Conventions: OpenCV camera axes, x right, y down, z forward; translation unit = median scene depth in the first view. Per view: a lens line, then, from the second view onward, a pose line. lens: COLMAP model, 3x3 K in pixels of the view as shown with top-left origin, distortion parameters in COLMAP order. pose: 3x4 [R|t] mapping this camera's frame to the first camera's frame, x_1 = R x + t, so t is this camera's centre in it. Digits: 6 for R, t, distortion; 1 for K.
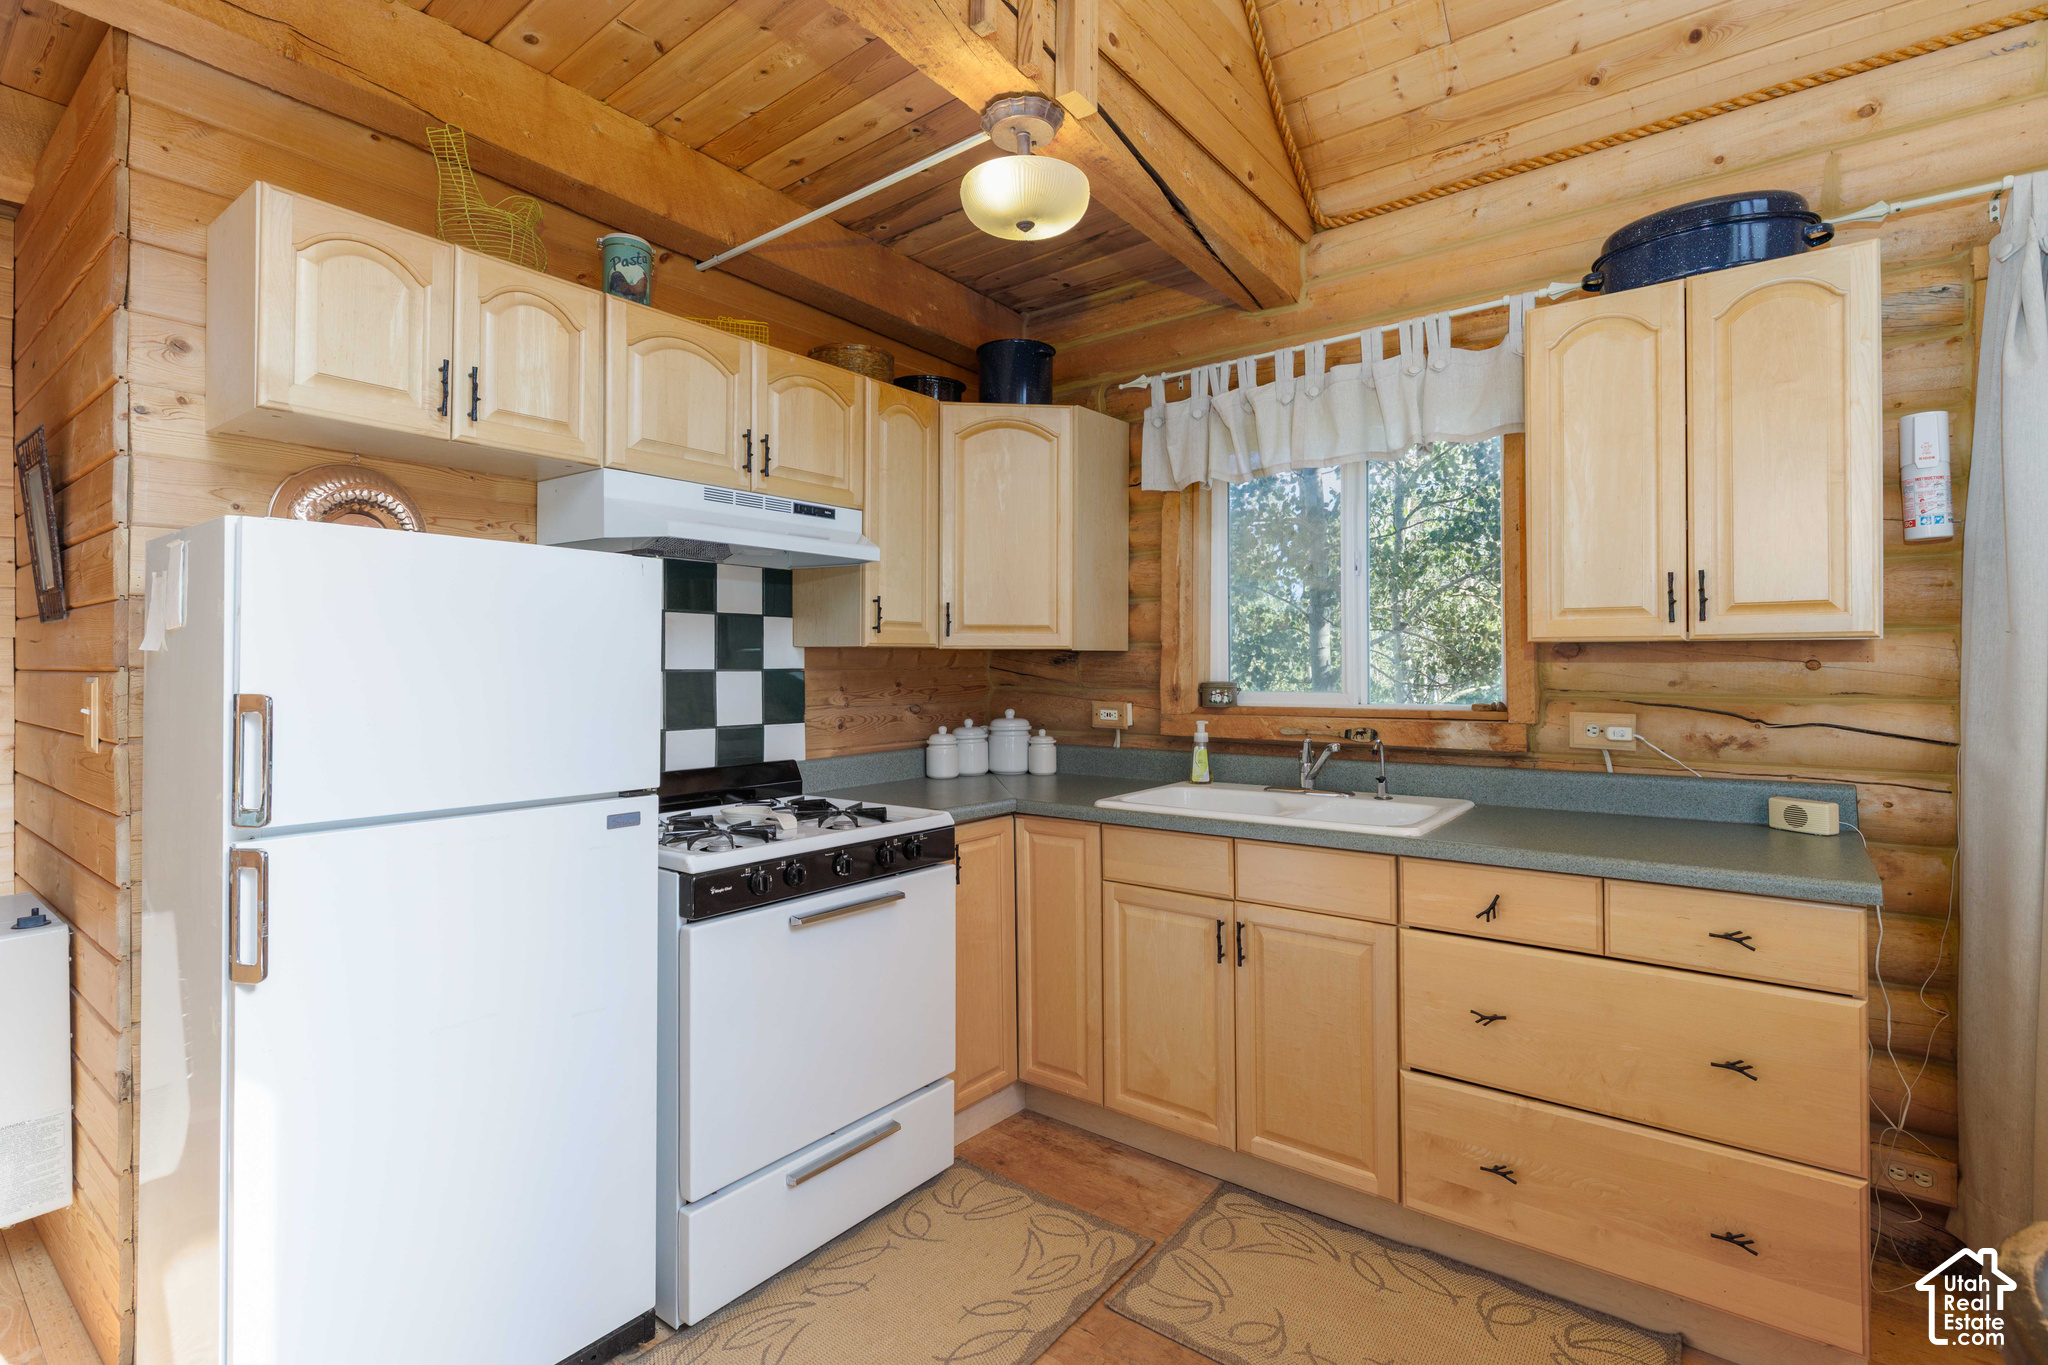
lens RADIAL K [[947.6, 0, 1024.0], [0, 947.6, 682.5], [0, 0, 1]] dist [0.000525, -0.000112]
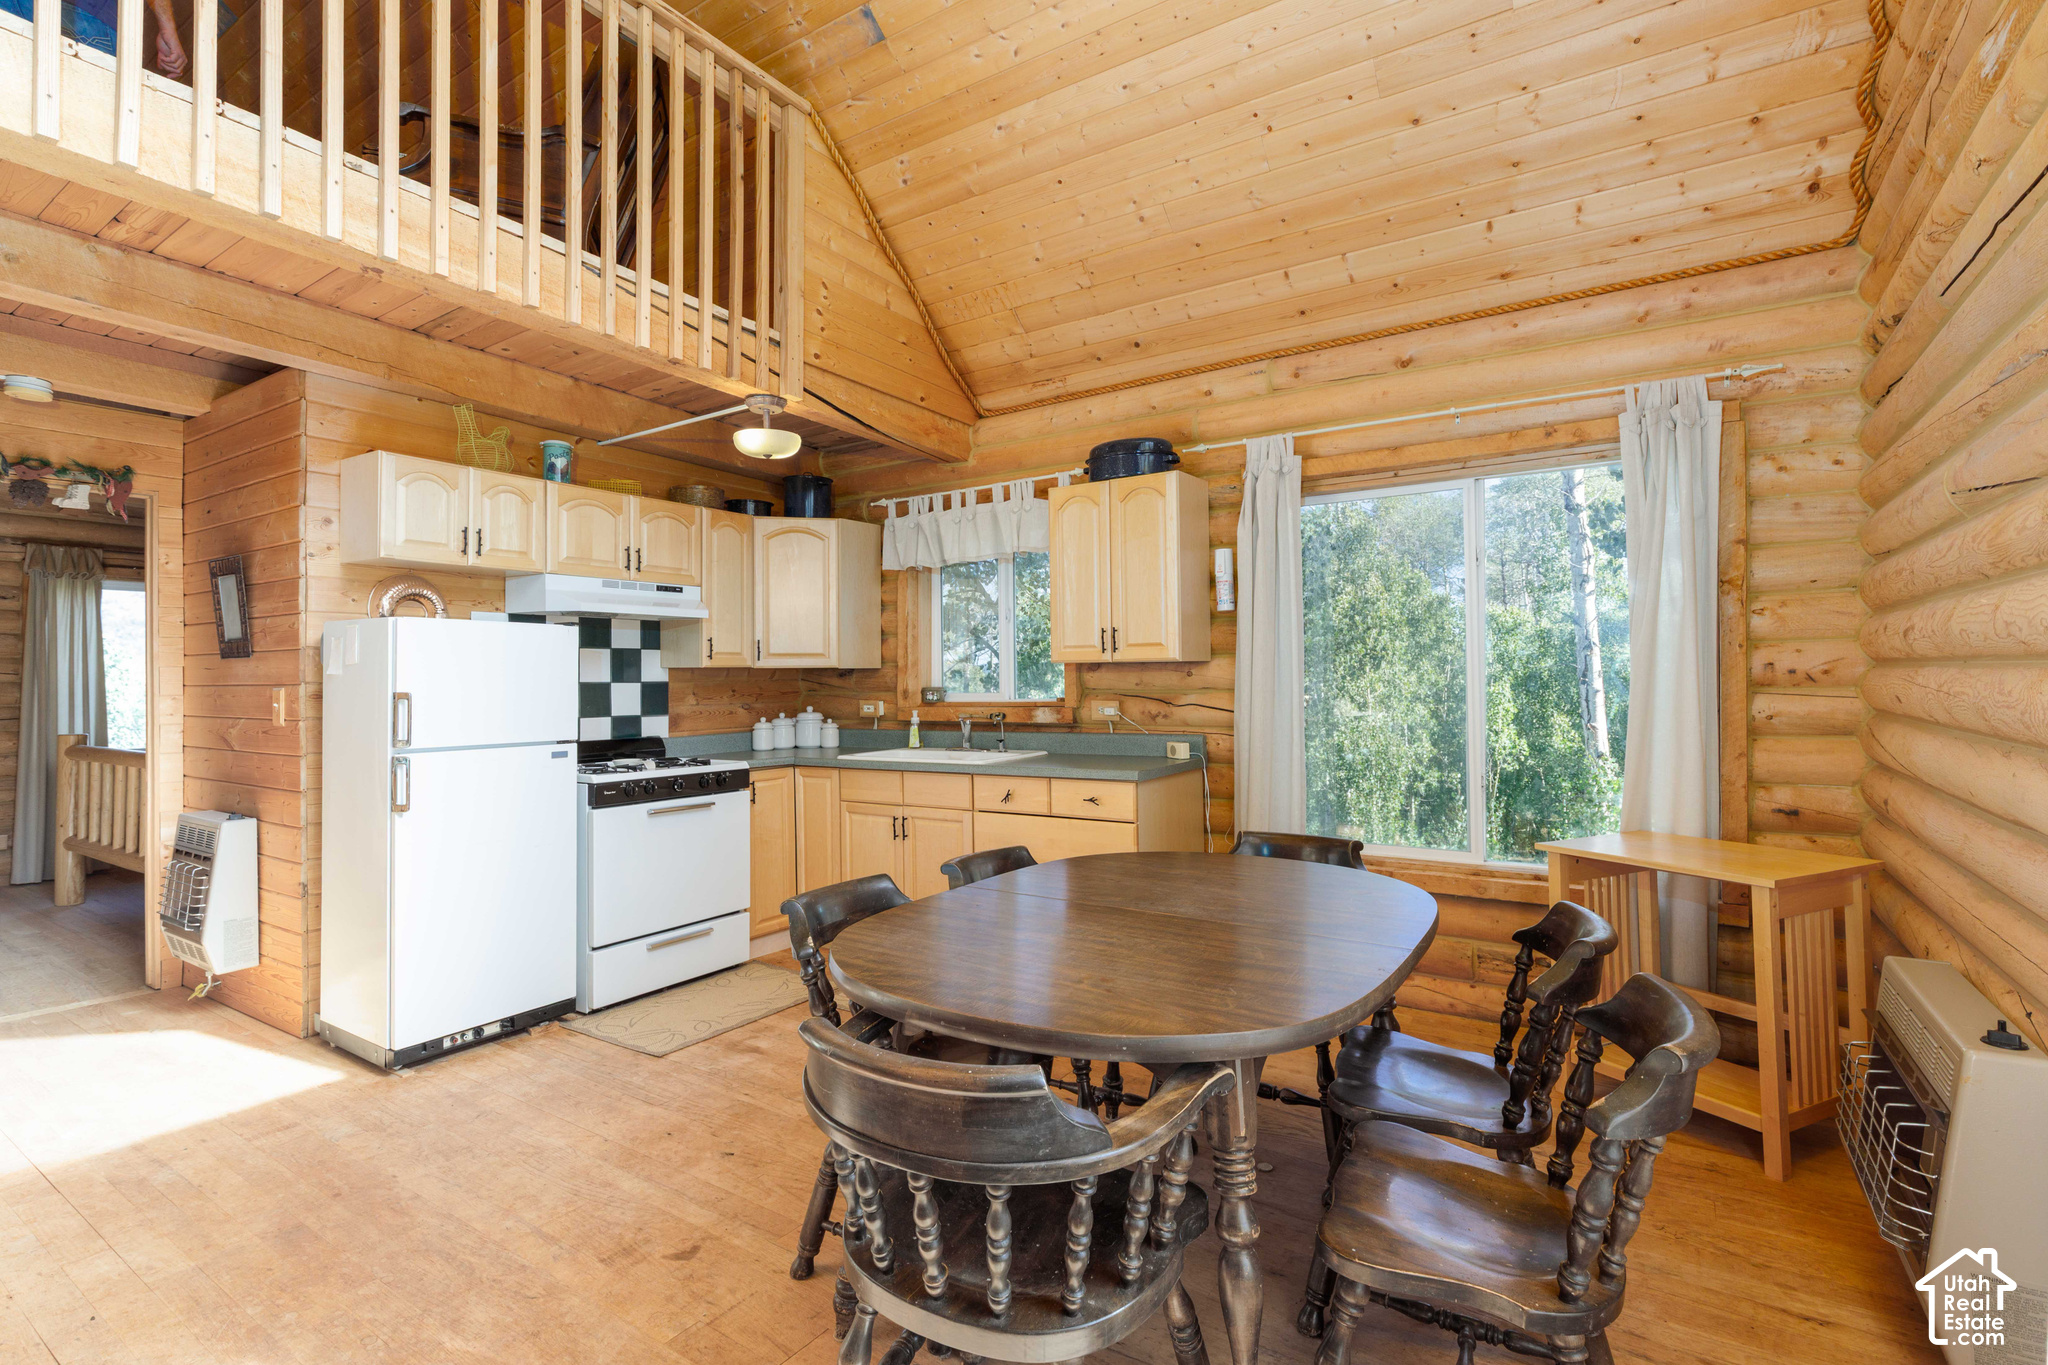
lens RADIAL K [[947.6, 0, 1024.0], [0, 947.6, 682.5], [0, 0, 1]] dist [0.000525, -0.000112]
pose [[0.997062, -0.009402, 0.076013, 0.286394], [0.010523, 0.999841, -0.014364, 0.019693], [-0.075866, 0.015121, 0.997003, -0.756489]]
